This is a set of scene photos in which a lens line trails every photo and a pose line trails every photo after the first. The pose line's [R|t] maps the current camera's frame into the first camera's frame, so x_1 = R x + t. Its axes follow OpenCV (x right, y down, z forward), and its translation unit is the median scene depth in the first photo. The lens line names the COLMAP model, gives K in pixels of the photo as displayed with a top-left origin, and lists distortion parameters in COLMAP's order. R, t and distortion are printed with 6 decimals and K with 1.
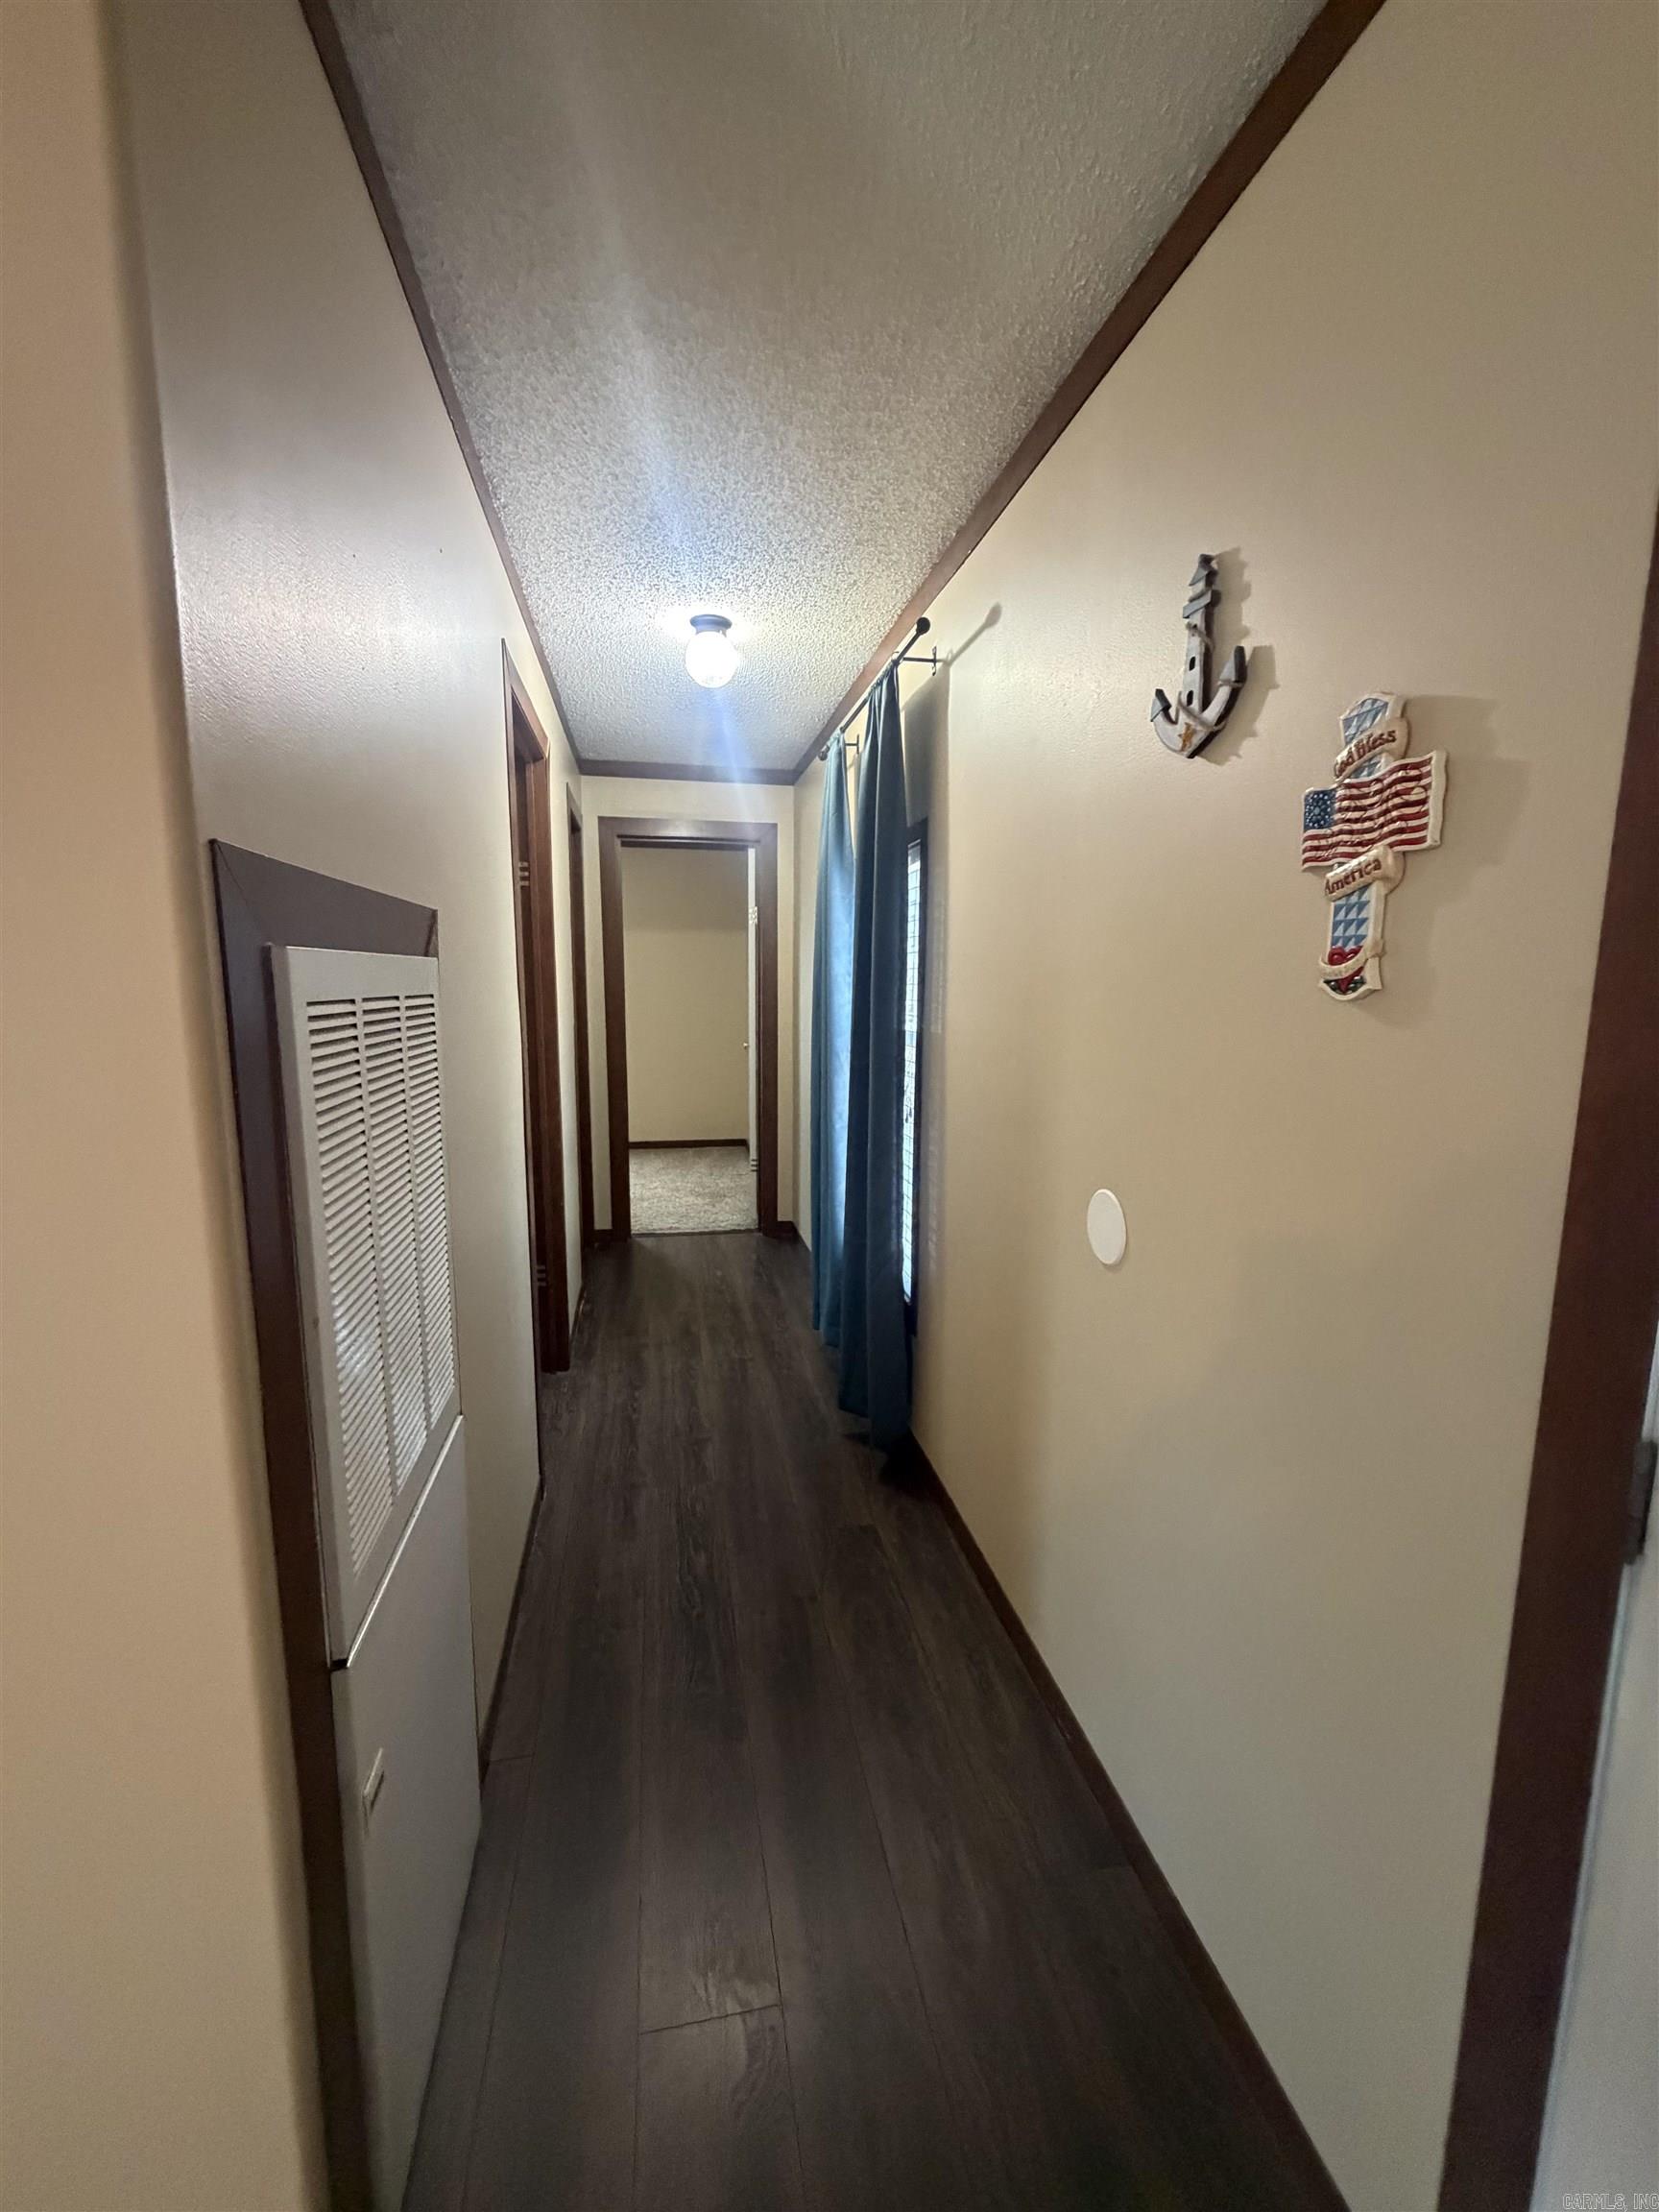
lens RADIAL K [[892.1, 0, 829.5], [0, 892.1, 1106.0], [0, 0, 1]] dist [0.001893, 0.000148]
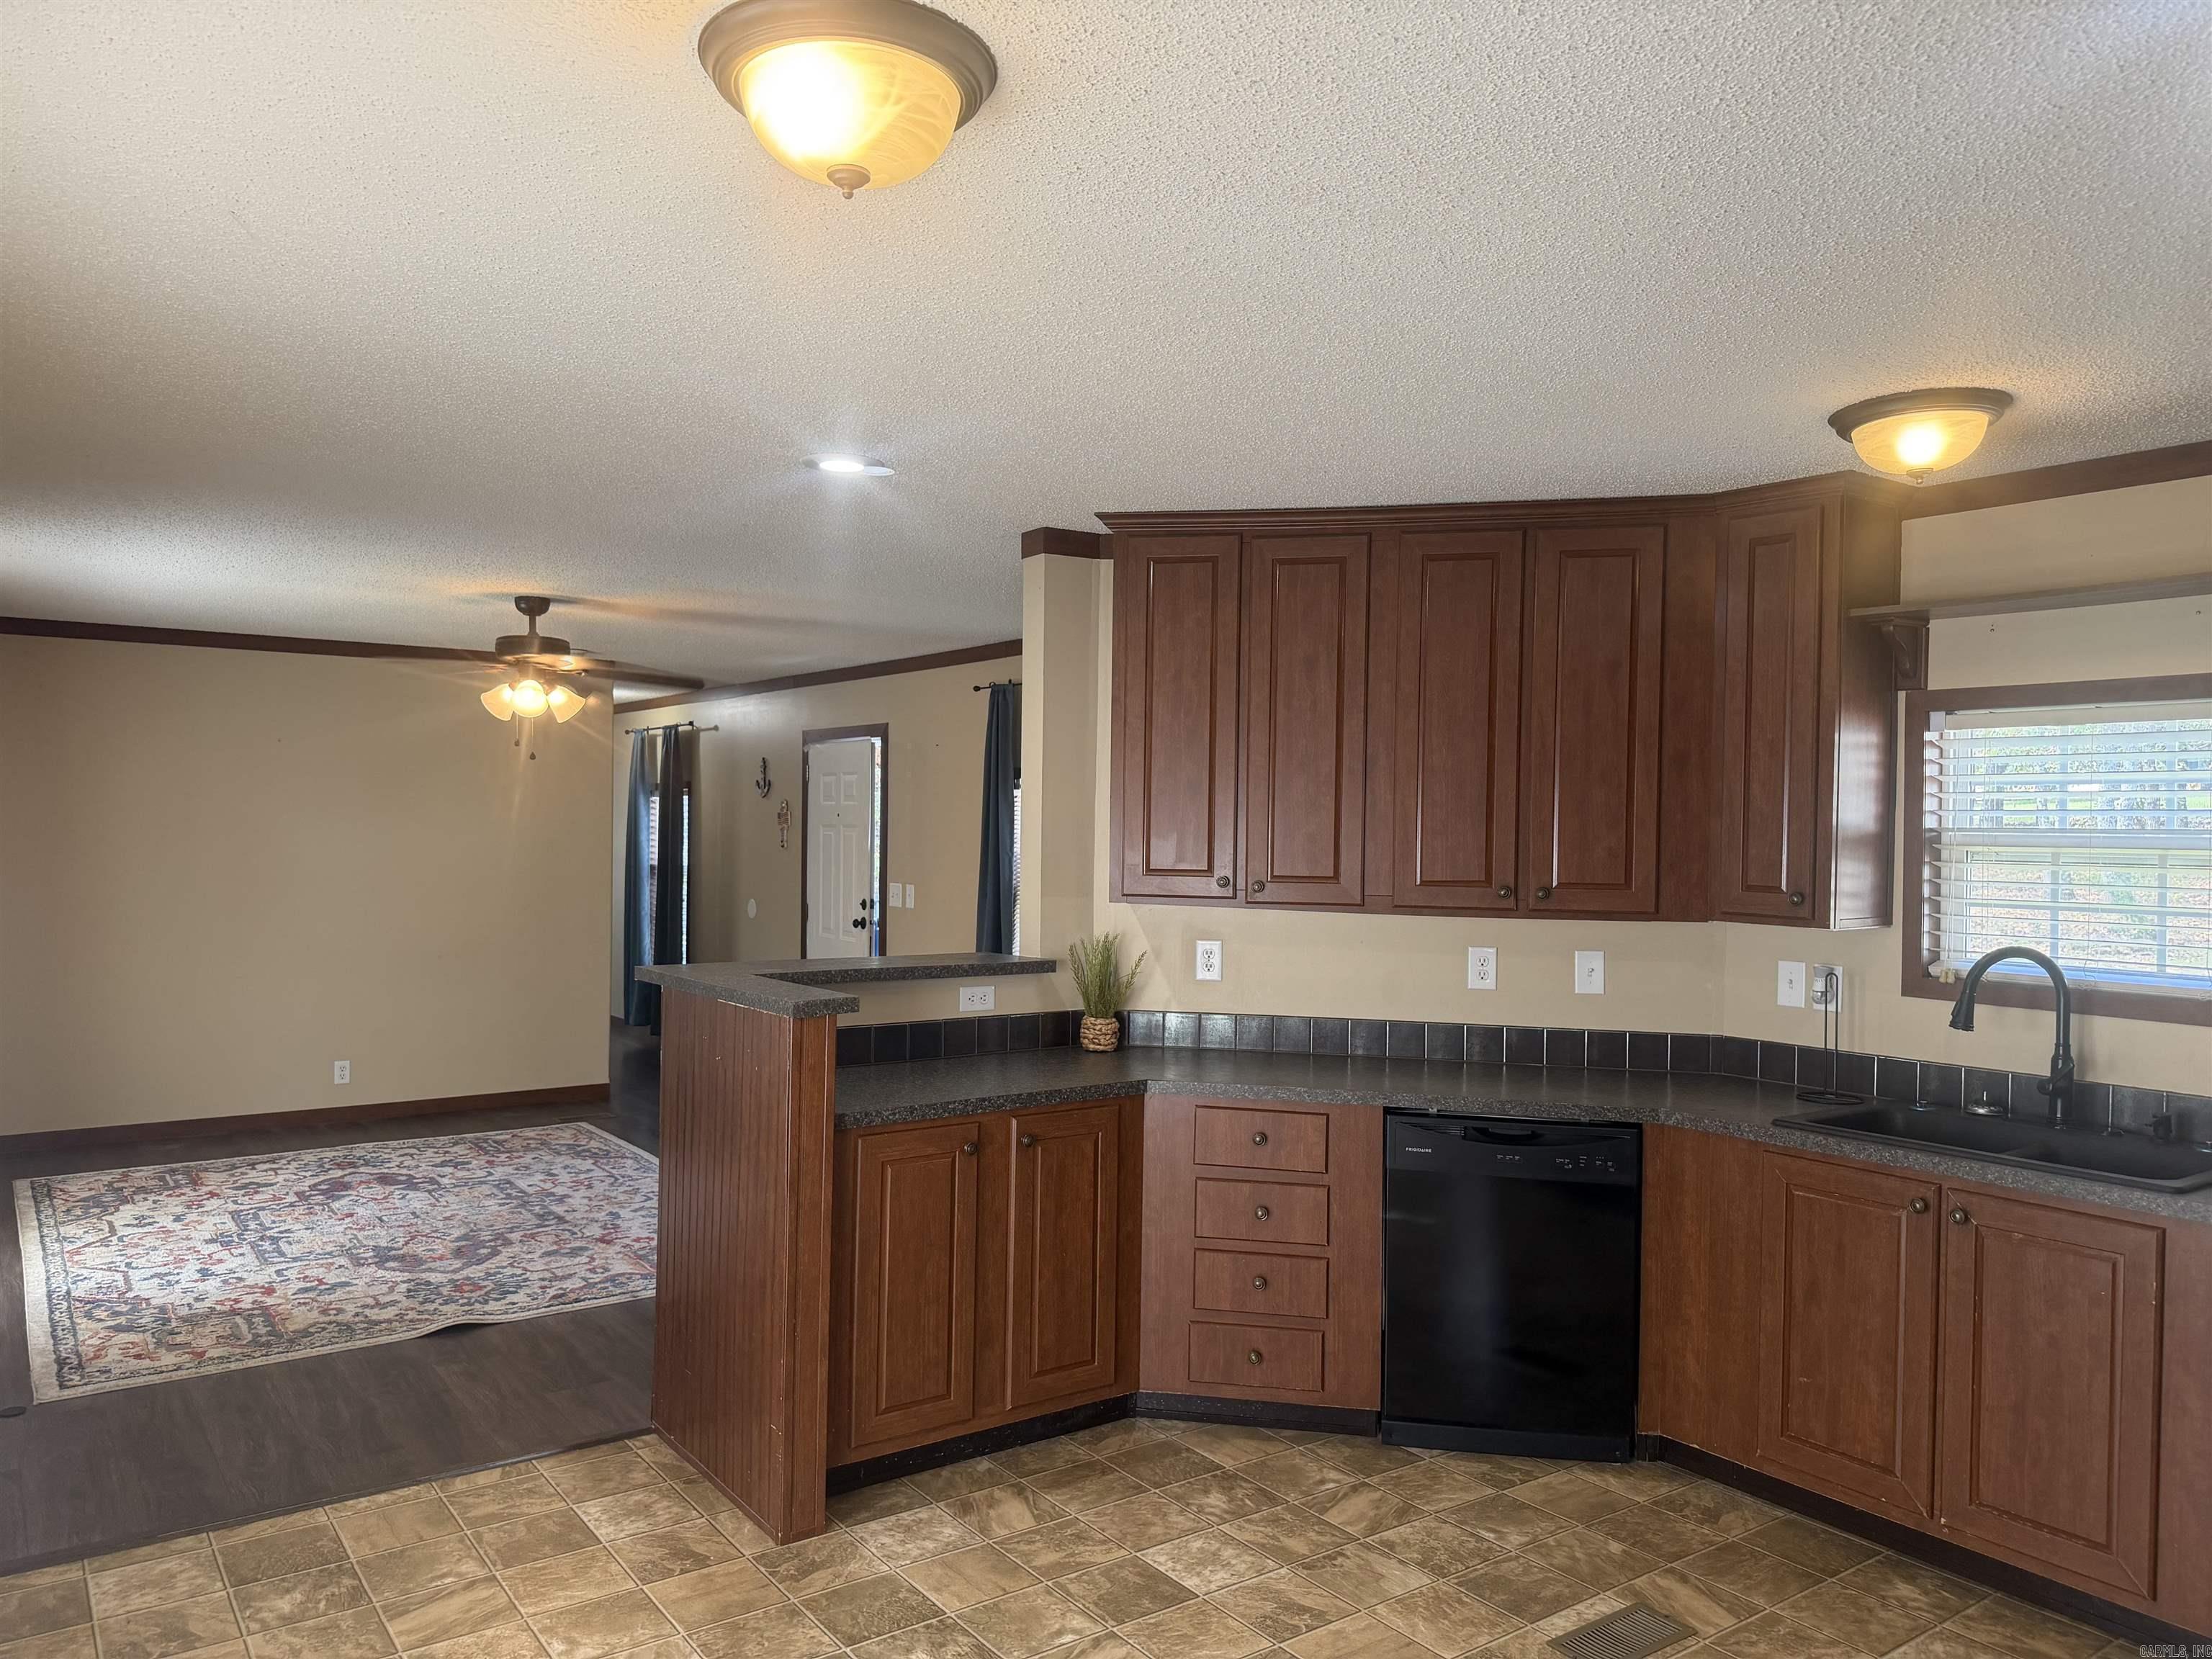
lens RADIAL K [[1596.4, 0, 1106.0], [0, 1596.4, 829.5], [0, 0, 1]] dist [0.047115, -0.020500]
pose [[0.912627, -0.000875, 0.408792, -0.647716], [0.055895, 0.990873, -0.122664, 0.417042], [-0.404953, 0.134796, 0.904347, -3.417631]]
